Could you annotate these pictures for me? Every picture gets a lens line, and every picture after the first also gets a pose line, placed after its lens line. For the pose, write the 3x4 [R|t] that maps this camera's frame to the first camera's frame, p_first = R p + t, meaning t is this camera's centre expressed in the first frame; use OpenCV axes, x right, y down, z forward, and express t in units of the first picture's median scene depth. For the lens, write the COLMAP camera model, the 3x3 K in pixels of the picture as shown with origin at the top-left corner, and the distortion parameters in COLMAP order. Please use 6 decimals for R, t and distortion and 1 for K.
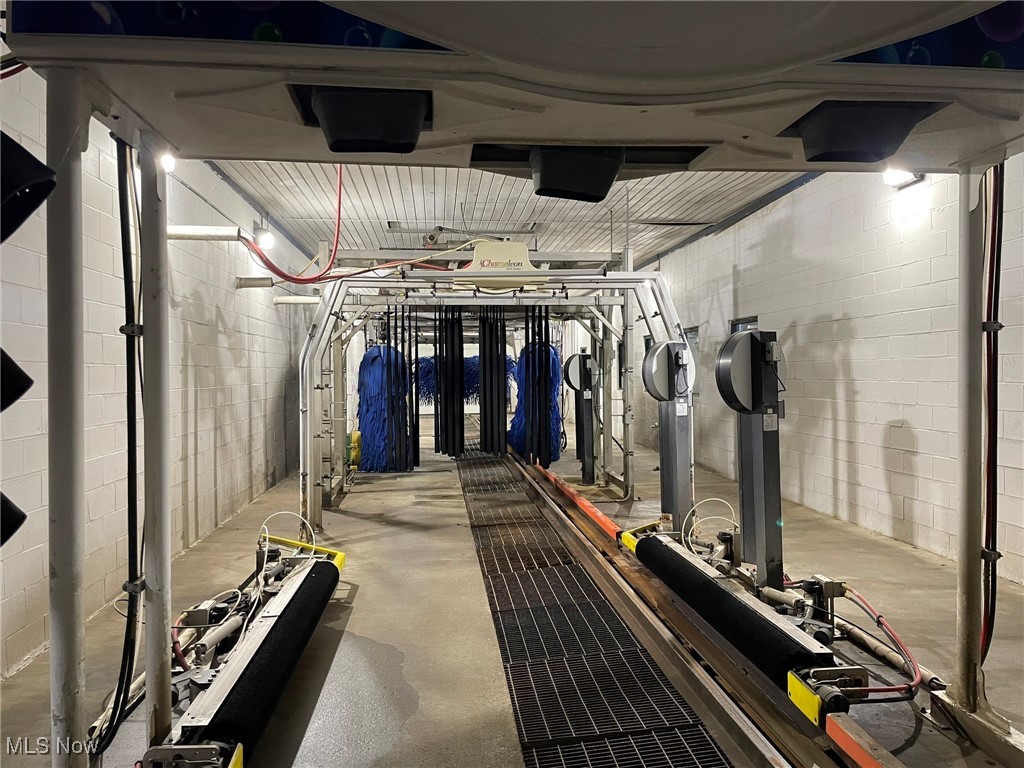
lens RADIAL K [[771.6, 0, 516.7], [0, 771.6, 384.4], [0, 0, 1]] dist [0.088009, -0.106768]
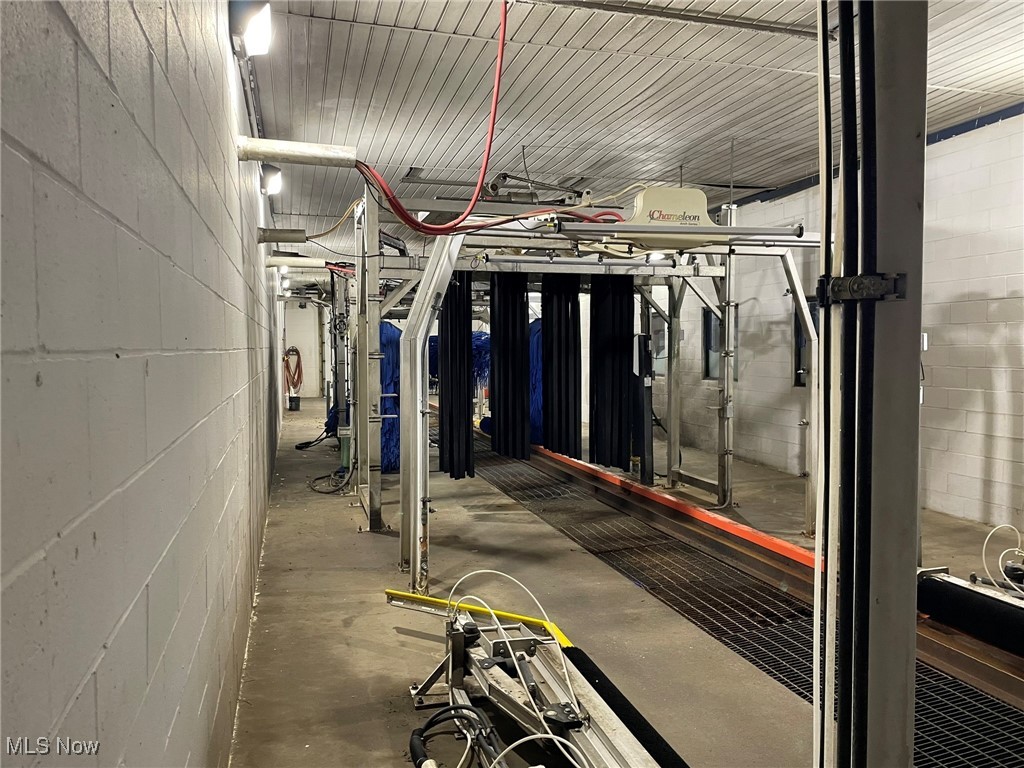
lens RADIAL K [[771.6, 0, 516.7], [0, 771.6, 384.4], [0, 0, 1]] dist [0.088009, -0.106768]
pose [[0.983966, -0.002161, 0.178343, -0.242378], [-0.003398, 0.999518, 0.030858, -0.010945], [-0.178323, -0.030969, 0.983484, 0.211215]]
